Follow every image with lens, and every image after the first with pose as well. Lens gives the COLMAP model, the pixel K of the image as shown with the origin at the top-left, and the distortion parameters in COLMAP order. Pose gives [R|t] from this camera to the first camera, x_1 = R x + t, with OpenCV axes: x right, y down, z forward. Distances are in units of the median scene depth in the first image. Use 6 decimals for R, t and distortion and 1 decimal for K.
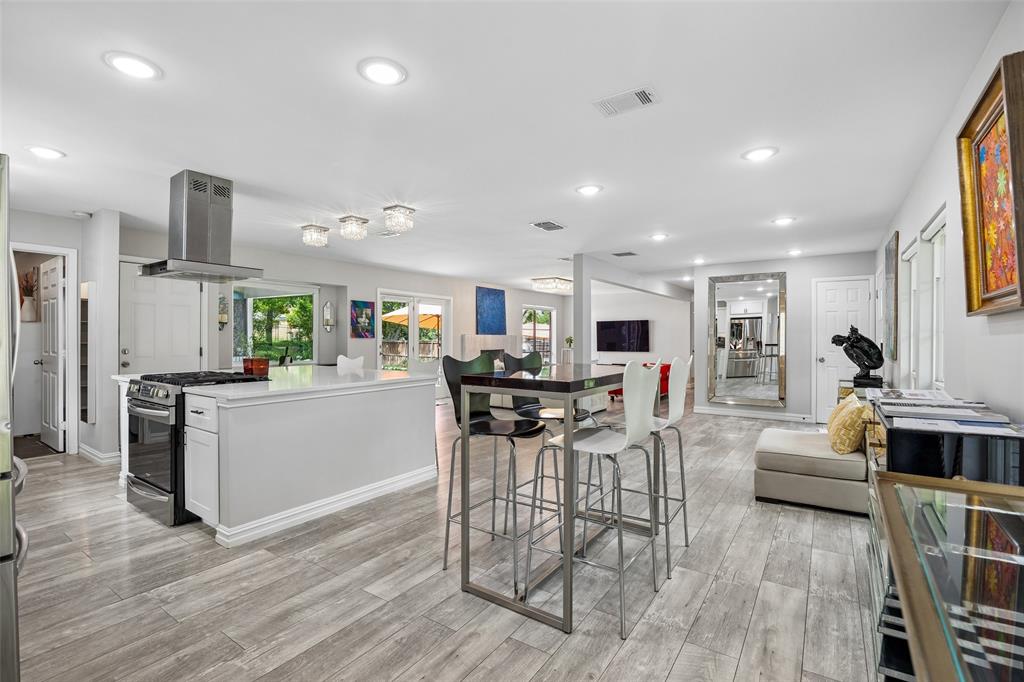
lens RADIAL K [[466.6, 0, 512.0], [0, 466.6, 341.0], [0, 0, 1]] dist [-0.013804, 0.000882]
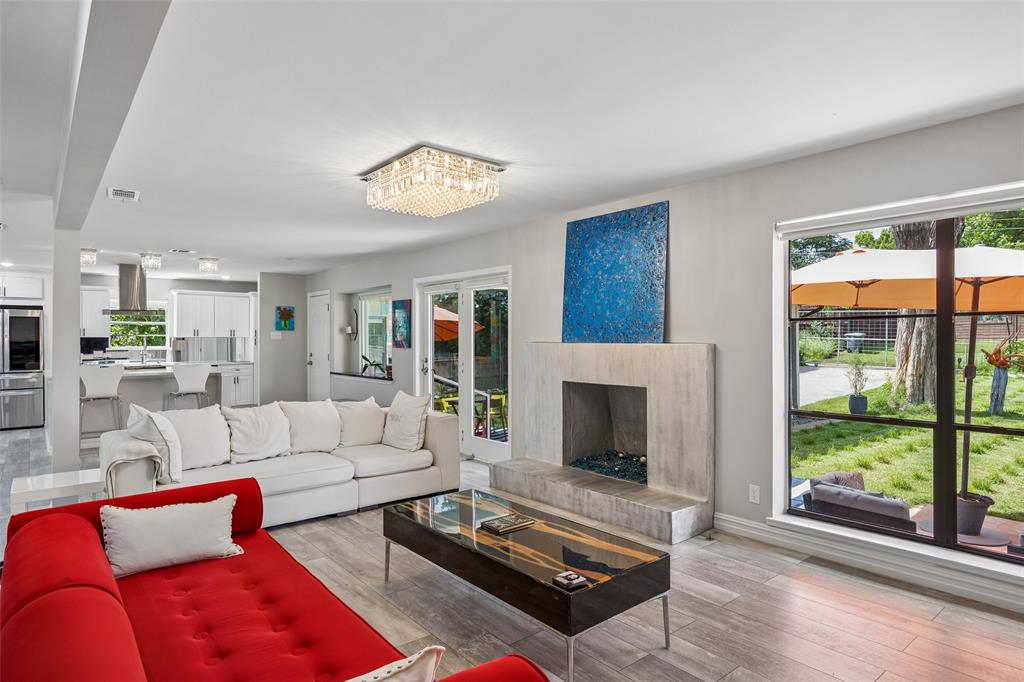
lens RADIAL K [[574.1, 0, 511.4], [0, 574.1, 339.2], [0, 0, 1]] dist [-0.000222, -0.000485]
pose [[-0.272176, -0.006948, -0.962222, 1.198914], [-0.009375, 0.999946, -0.004569, -0.039817], [0.962202, 0.007777, -0.272227, 3.134781]]
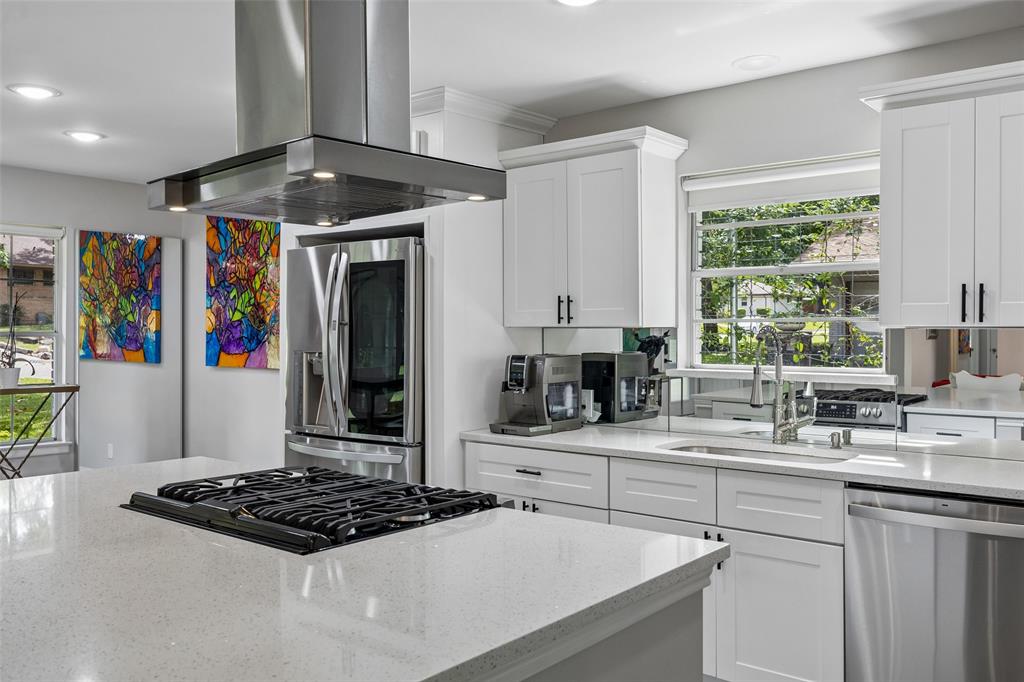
lens RADIAL K [[857.1, 0, 507.7], [0, 857.1, 329.3], [0, 0, 1]] dist [-0.010001, -0.004477]
pose [[-0.995572, -0.007921, 0.093667, -0.853444], [-0.007325, 0.999951, 0.006701, -0.047745], [-0.093716, 0.005985, -0.995581, 1.586481]]
